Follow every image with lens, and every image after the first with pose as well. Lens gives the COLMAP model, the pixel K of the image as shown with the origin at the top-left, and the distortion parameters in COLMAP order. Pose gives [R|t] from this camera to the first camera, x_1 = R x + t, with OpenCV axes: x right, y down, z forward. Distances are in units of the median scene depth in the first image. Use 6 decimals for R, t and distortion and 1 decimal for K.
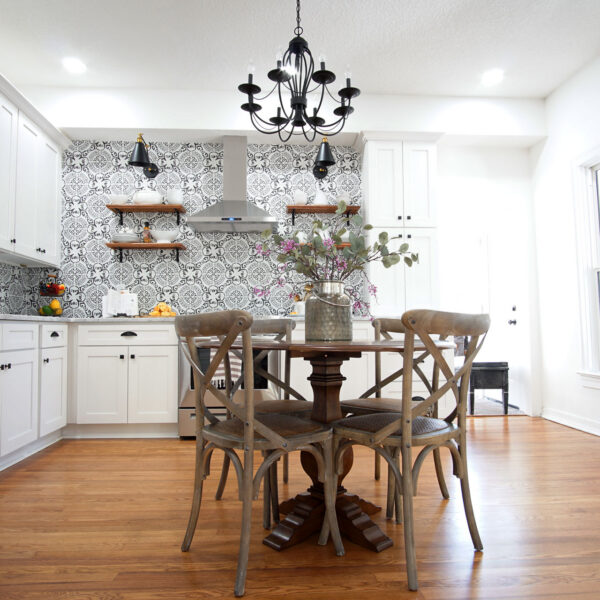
lens RADIAL K [[493.1, 0, 301.0], [0, 493.1, 300.7], [0, 0, 1]] dist [-0.032047, 0.011579]
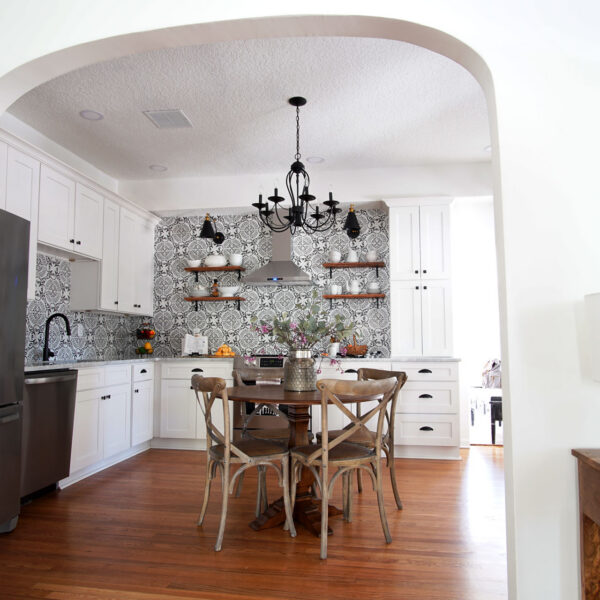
lens RADIAL K [[493.1, 0, 298.4], [0, 493.1, 300.5], [0, 0, 1]] dist [-0.032047, 0.011579]
pose [[0.975822, -0.015470, -0.218018, 0.173753], [0.009226, 0.999518, -0.029629, -0.065884], [0.218372, 0.026901, 0.975495, -0.196981]]
